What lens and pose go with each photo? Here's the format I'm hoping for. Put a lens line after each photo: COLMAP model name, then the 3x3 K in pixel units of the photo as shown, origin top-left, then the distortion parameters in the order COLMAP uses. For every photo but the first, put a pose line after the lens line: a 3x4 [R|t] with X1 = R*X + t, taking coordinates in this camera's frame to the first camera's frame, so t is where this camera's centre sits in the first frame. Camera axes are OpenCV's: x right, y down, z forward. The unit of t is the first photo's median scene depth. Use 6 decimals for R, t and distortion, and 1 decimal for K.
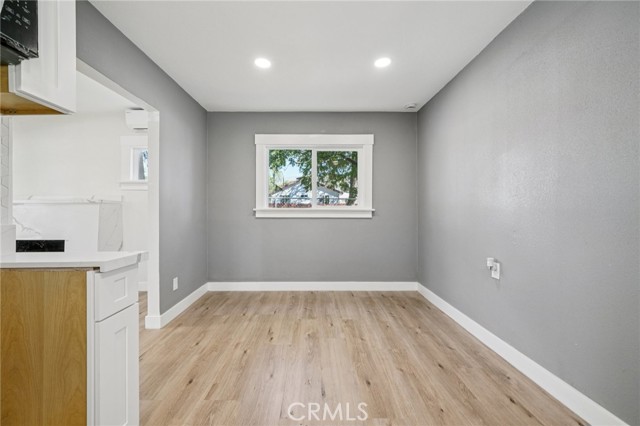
lens RADIAL K [[253.2, 0, 320.0], [0, 253.2, 204.1], [0, 0, 1]] dist [-0.001016, -0.000017]
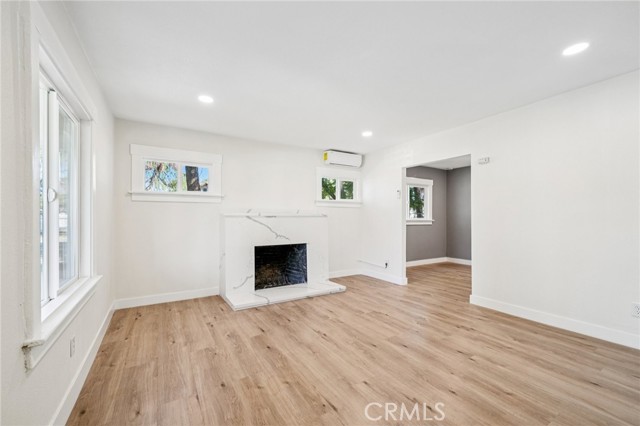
lens RADIAL K [[260.4, 0, 318.2], [0, 260.4, 218.4], [0, 0, 1]] dist [-0.000896, -0.000036]
pose [[0.857748, -0.000087, 0.514070, -1.476594], [0.001631, 0.999995, -0.002552, 0.011109], [-0.514068, 0.003027, 0.857744, -0.202884]]
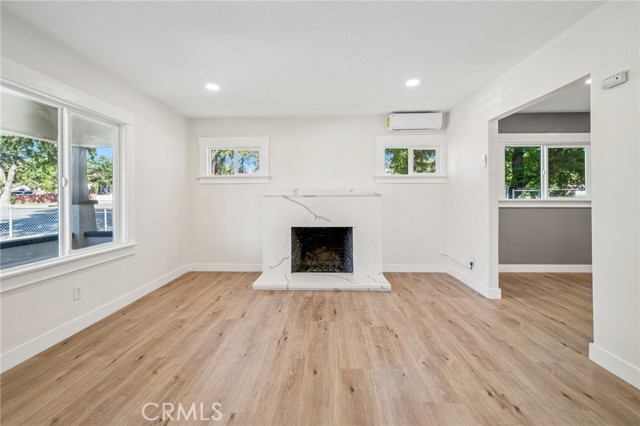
lens RADIAL K [[265.4, 0, 316.9], [0, 265.4, 198.9], [0, 0, 1]] dist [-0.001350, -0.000185]
pose [[0.999258, -0.002601, -0.038415, -0.993492], [0.002550, 0.999996, -0.001386, 0.012711], [0.038418, 0.001287, 0.999261, -0.197881]]
